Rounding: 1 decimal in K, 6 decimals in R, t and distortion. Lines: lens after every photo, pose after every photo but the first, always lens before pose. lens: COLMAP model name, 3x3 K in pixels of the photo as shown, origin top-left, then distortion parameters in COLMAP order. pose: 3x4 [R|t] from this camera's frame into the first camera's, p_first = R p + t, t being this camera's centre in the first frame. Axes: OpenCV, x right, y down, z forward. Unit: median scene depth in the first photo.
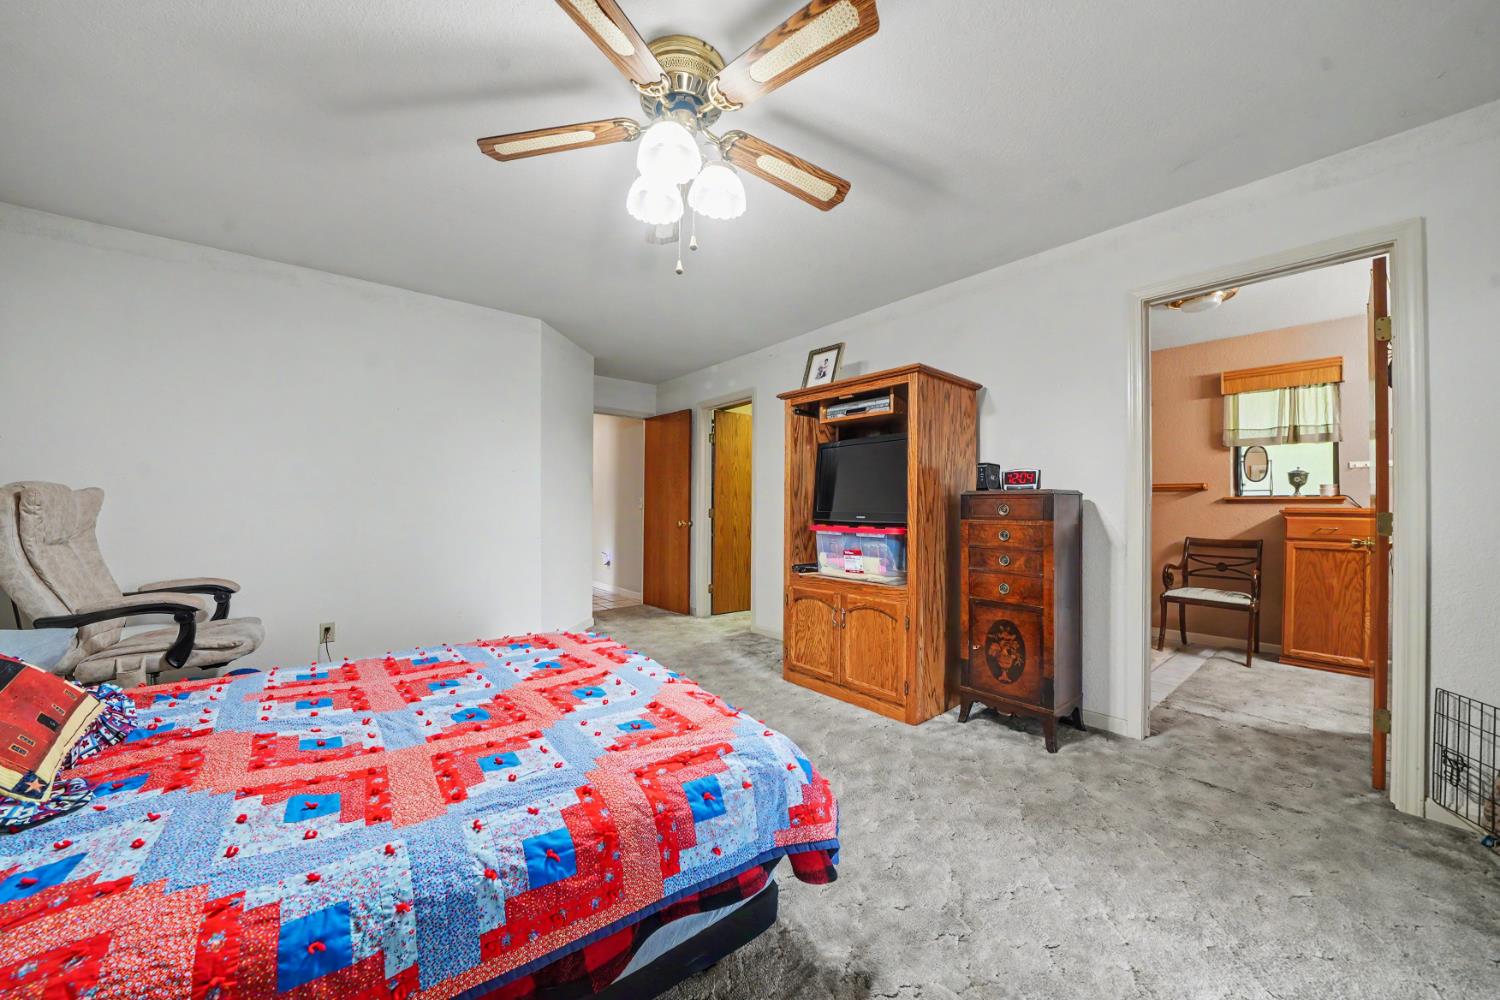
lens RADIAL K [[536.7, 0, 736.6], [0, 536.7, 500.2], [0, 0, 1]] dist [-0.022619, 0.000830]
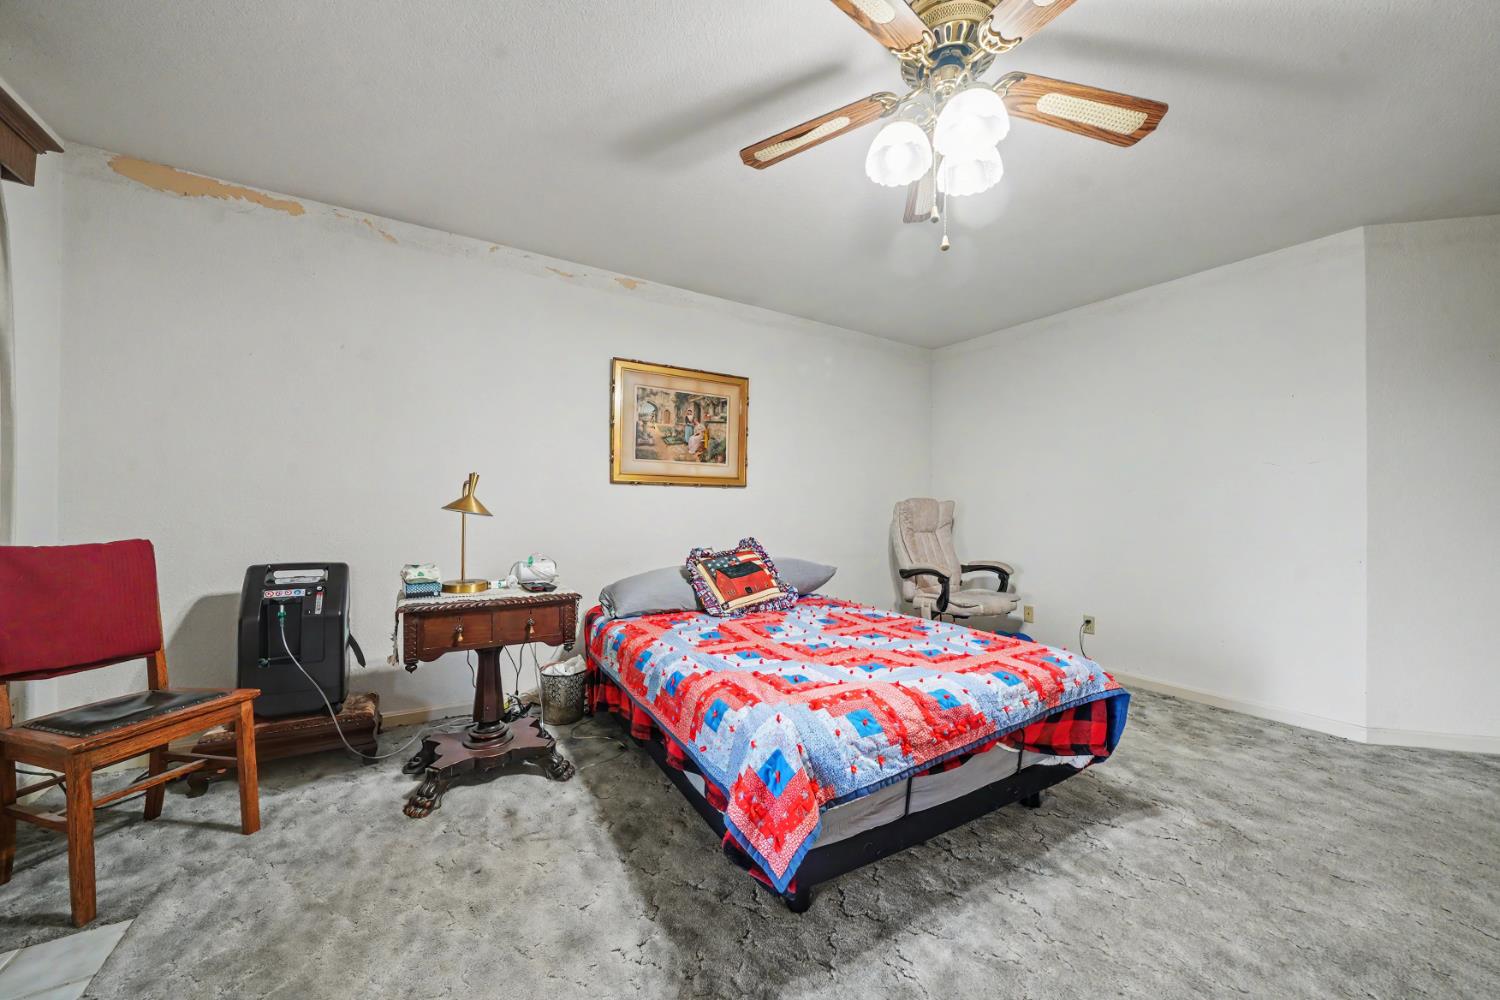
lens RADIAL K [[536.7, 0, 740.6], [0, 536.7, 503.7], [0, 0, 1]] dist [-0.022619, 0.000830]
pose [[-0.130860, -0.015175, -0.991285, 0.972833], [0.002680, 0.999874, -0.015661, 0.021215], [0.991397, -0.004706, -0.130803, 0.913698]]
